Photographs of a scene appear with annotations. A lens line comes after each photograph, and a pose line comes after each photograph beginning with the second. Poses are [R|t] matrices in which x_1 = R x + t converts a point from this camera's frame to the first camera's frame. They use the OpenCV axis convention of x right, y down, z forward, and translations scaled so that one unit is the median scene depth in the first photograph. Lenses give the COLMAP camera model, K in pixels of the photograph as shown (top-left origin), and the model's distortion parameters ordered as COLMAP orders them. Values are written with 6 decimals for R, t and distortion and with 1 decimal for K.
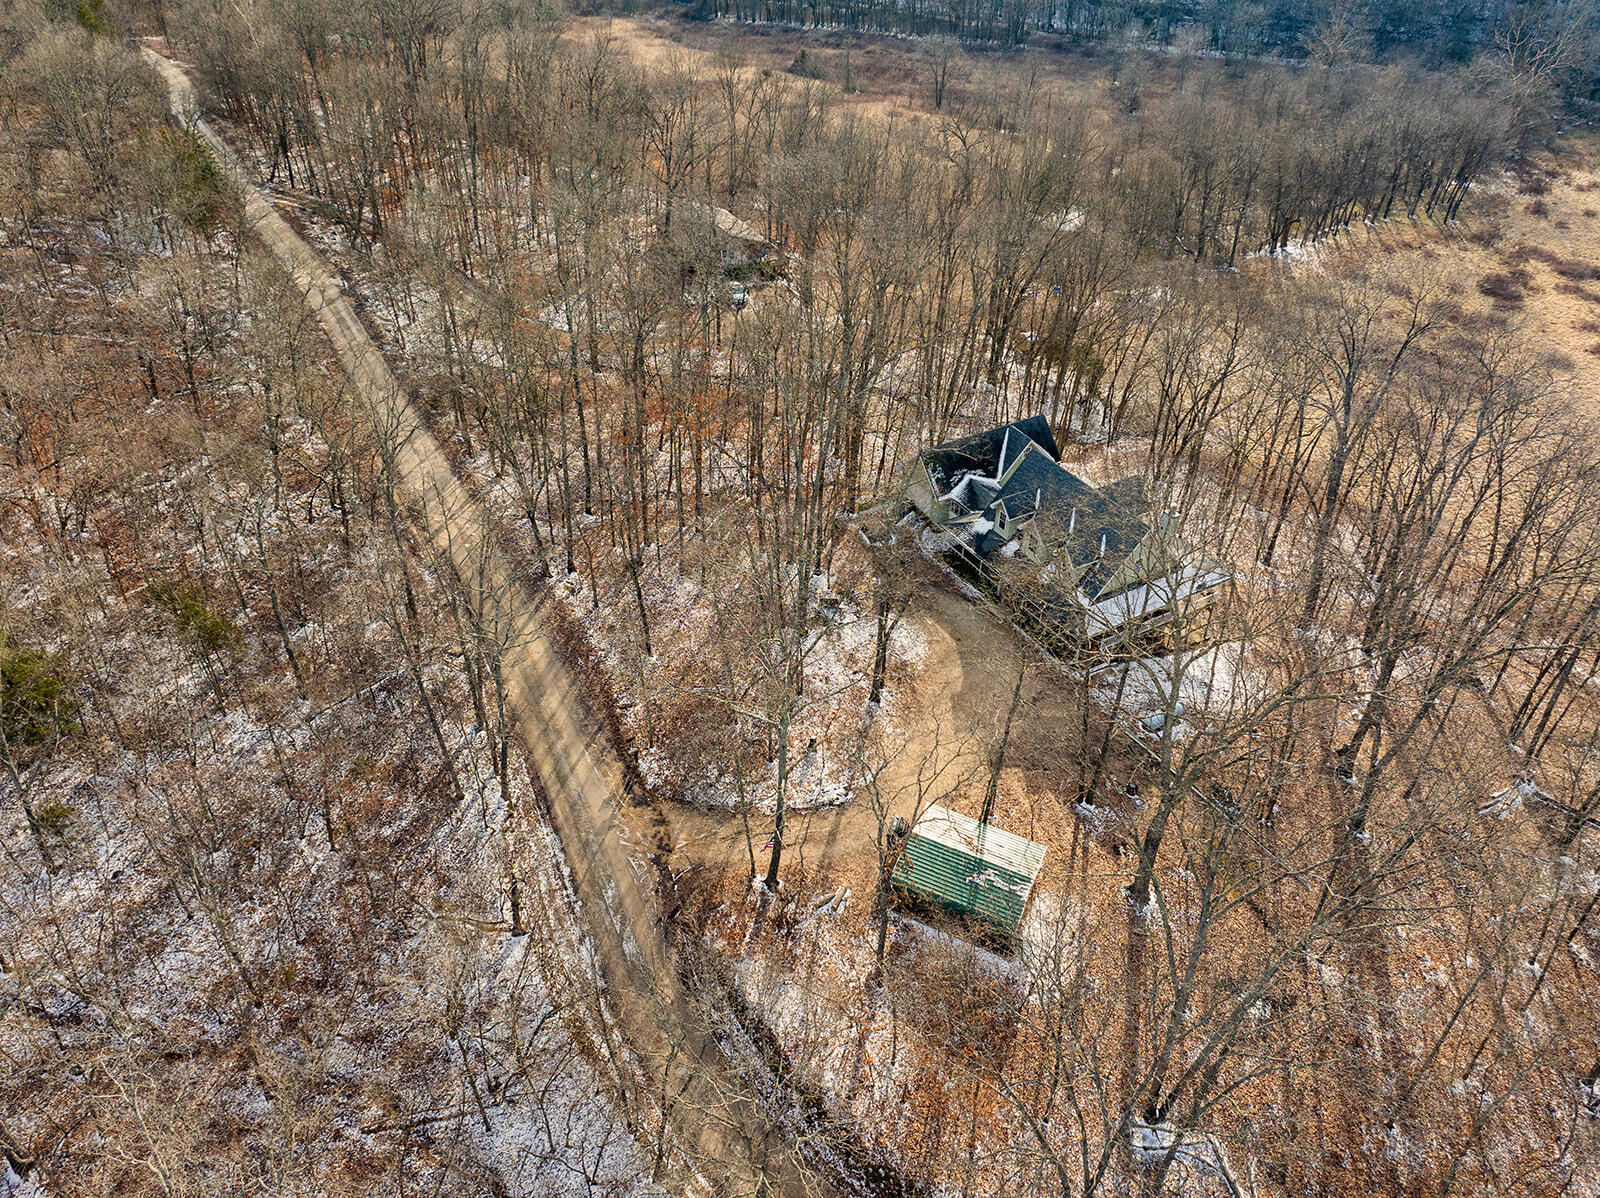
lens RADIAL K [[1134.6, 0, 800.0], [0, 1134.6, 599.0], [0, 0, 1]] dist [-0.032183, -0.000508]
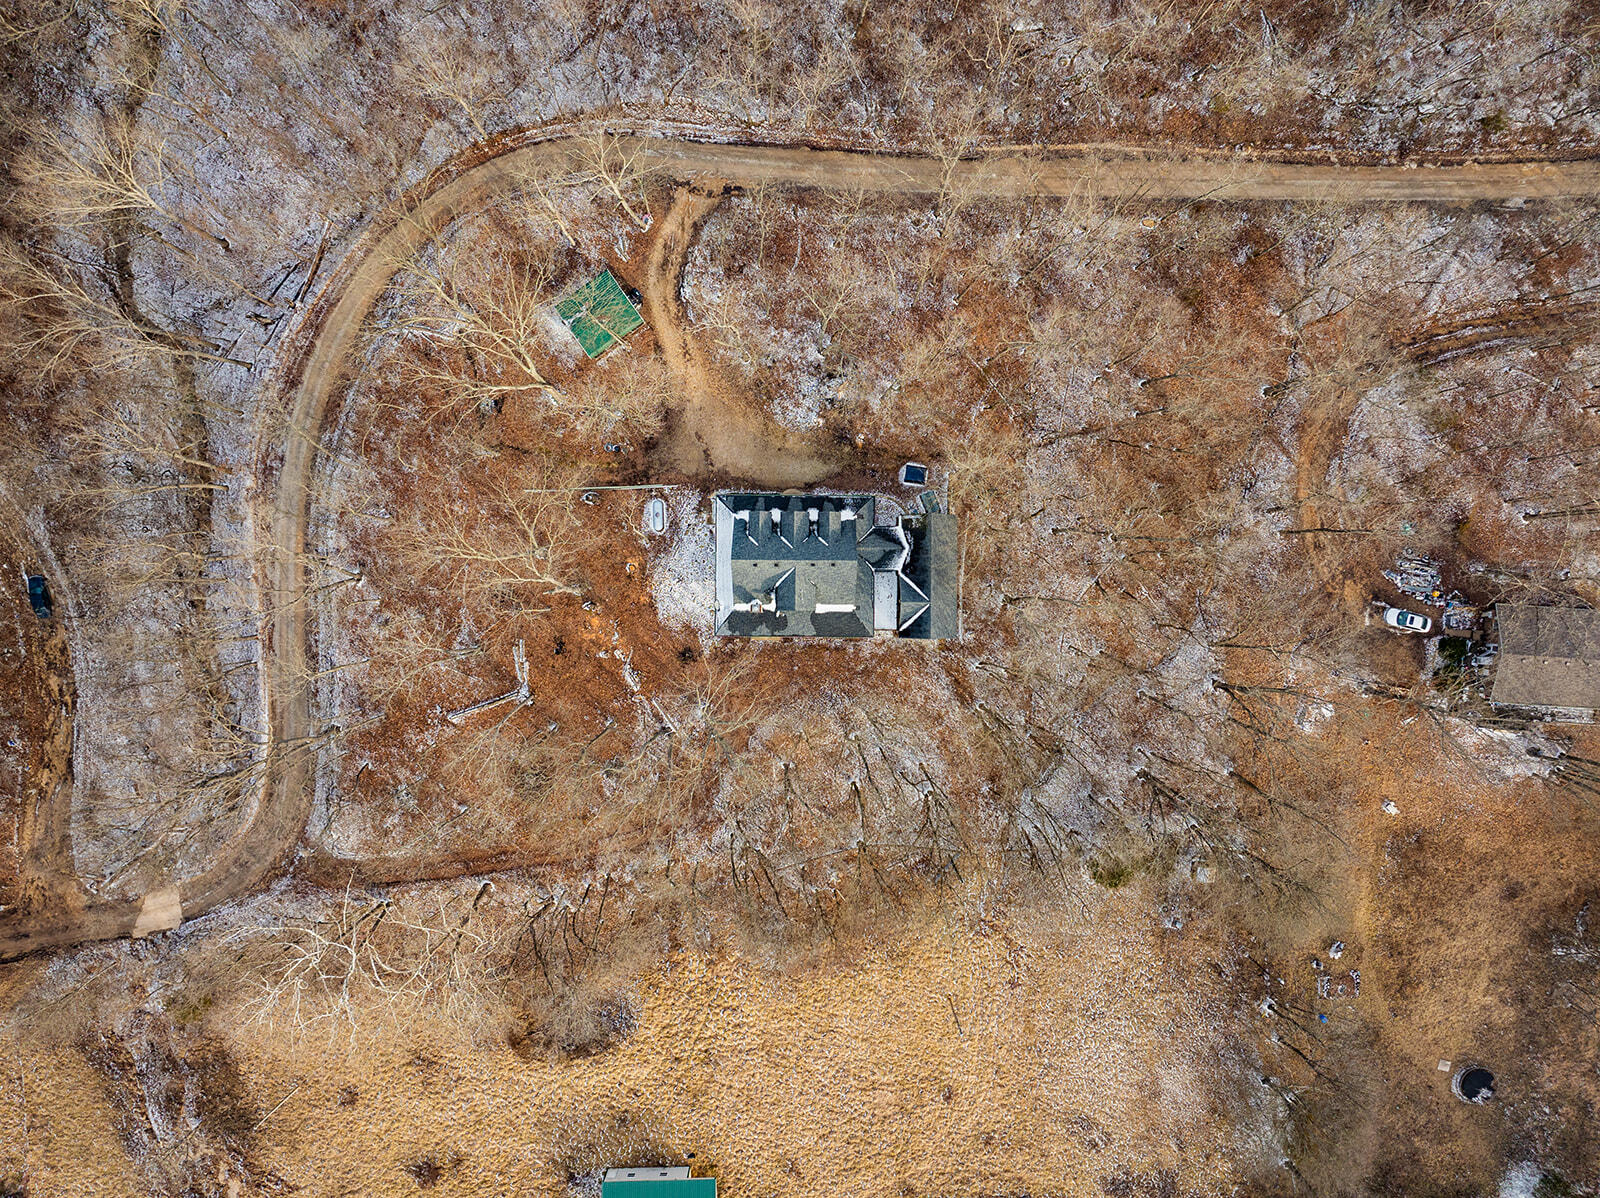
lens RADIAL K [[1134.6, 0, 800.0], [0, 1134.6, 599.0], [0, 0, 1]] dist [-0.032183, -0.000508]
pose [[-0.512375, 0.858572, -0.018079, 0.285431], [-0.507594, -0.285805, 0.812812, -1.108746], [0.692690, 0.425641, 0.582245, 0.201635]]
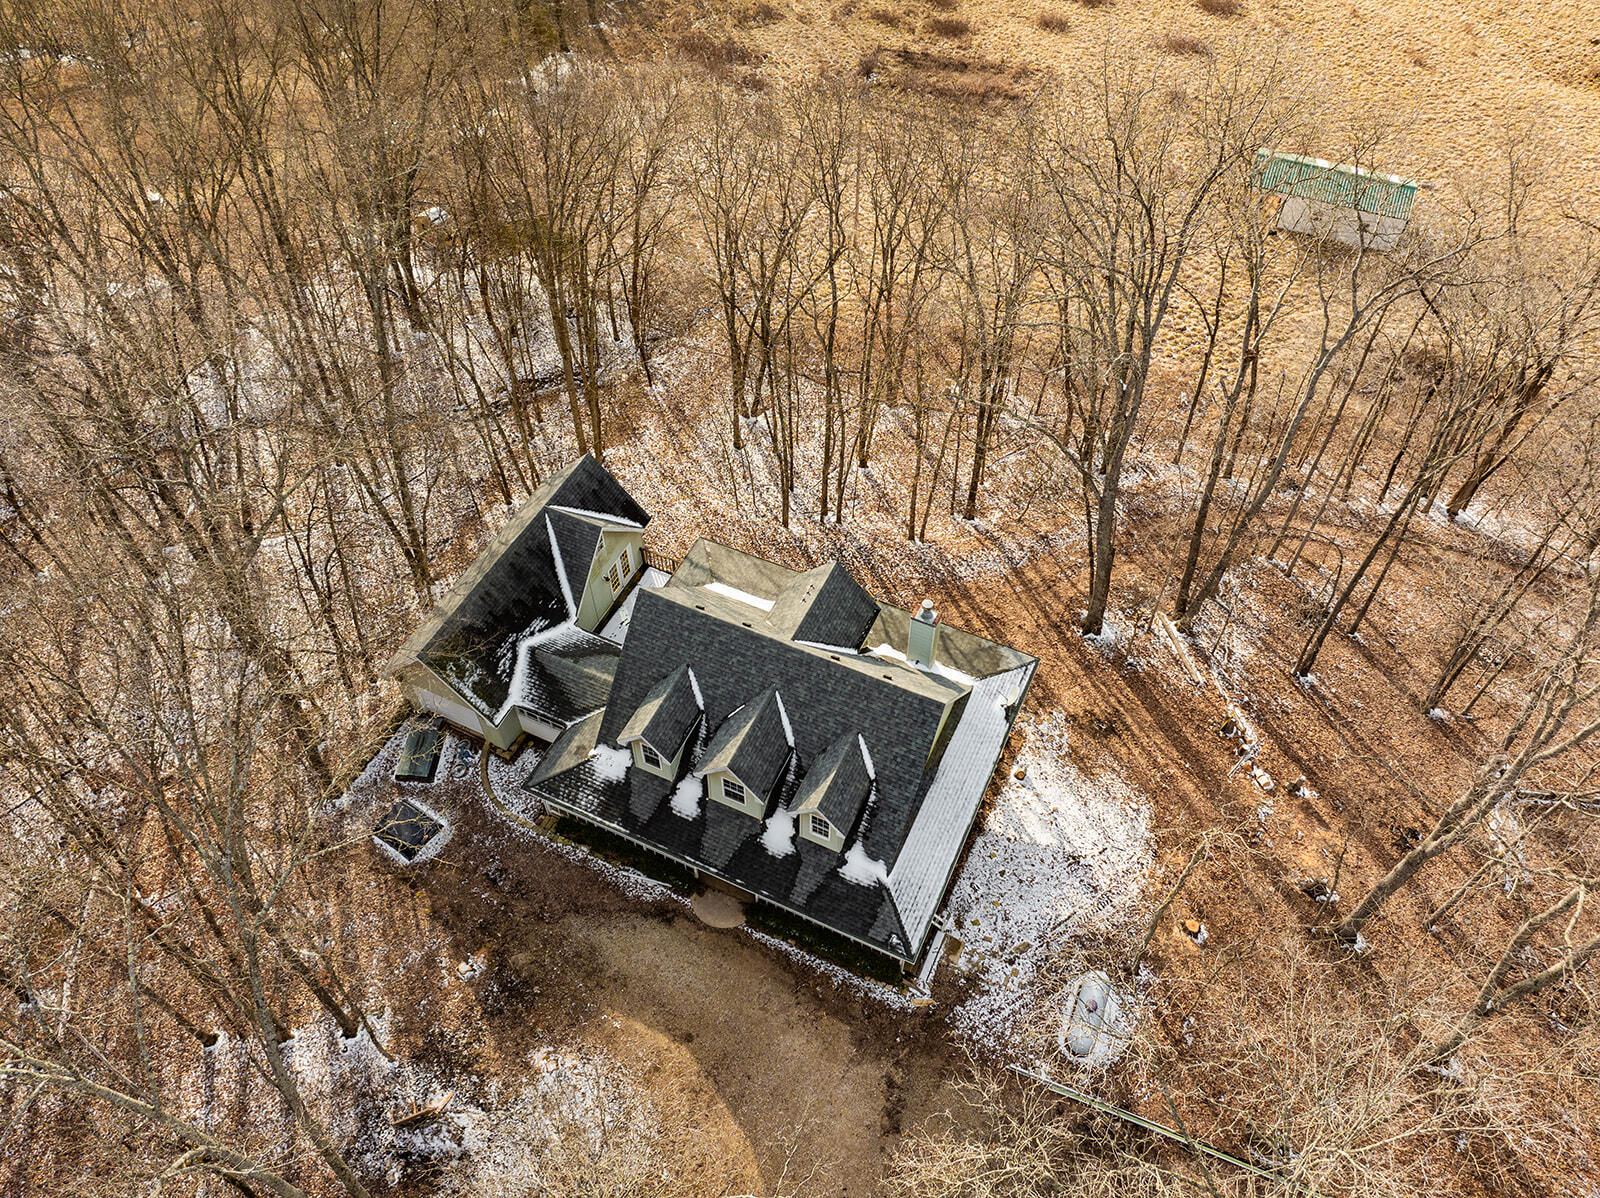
lens RADIAL K [[1134.6, 0, 800.0], [0, 1134.6, 599.0], [0, 0, 1]] dist [-0.032183, -0.000508]
pose [[0.822243, -0.440457, 0.360436, 0.075401], [0.341716, 0.888511, 0.306233, -0.245708], [-0.455134, -0.128631, 0.881083, 0.490453]]
